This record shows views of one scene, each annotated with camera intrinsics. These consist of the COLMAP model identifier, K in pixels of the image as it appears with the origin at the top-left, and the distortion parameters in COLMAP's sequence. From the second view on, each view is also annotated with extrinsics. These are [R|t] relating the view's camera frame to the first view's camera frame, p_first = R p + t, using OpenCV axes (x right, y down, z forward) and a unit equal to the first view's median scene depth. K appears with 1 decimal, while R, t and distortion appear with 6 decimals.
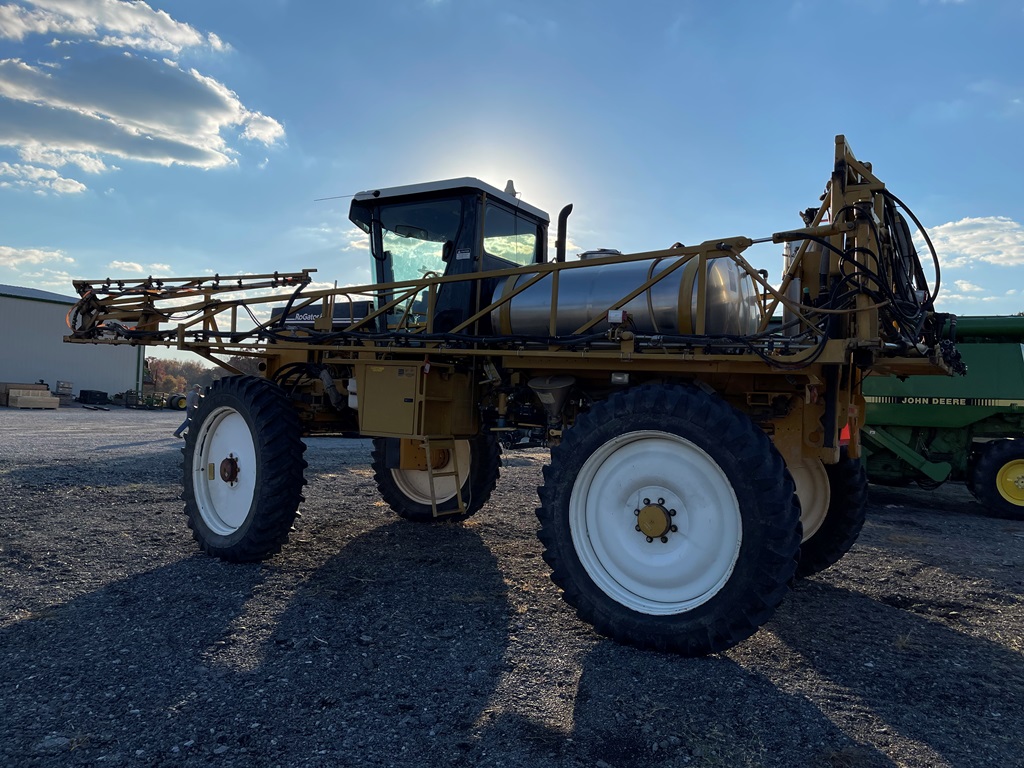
lens RADIAL K [[760.3, 0, 512.0], [0, 760.3, 384.0], [0, 0, 1]] dist [0.006467, 0.000621]
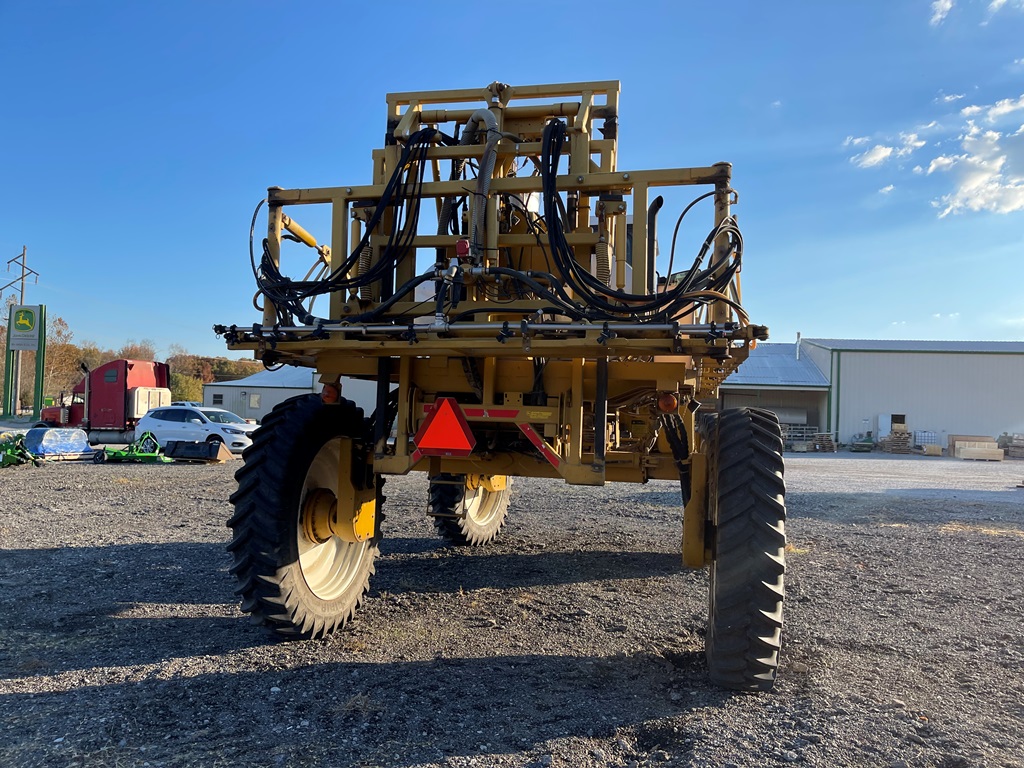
lens RADIAL K [[760.3, 0, 512.0], [0, 760.3, 384.0], [0, 0, 1]] dist [0.006467, 0.000621]
pose [[0.339810, -0.078921, -0.937177, 0.827236], [0.010354, 0.996727, -0.080181, 0.047918], [0.940437, 0.017543, 0.339515, 0.547501]]
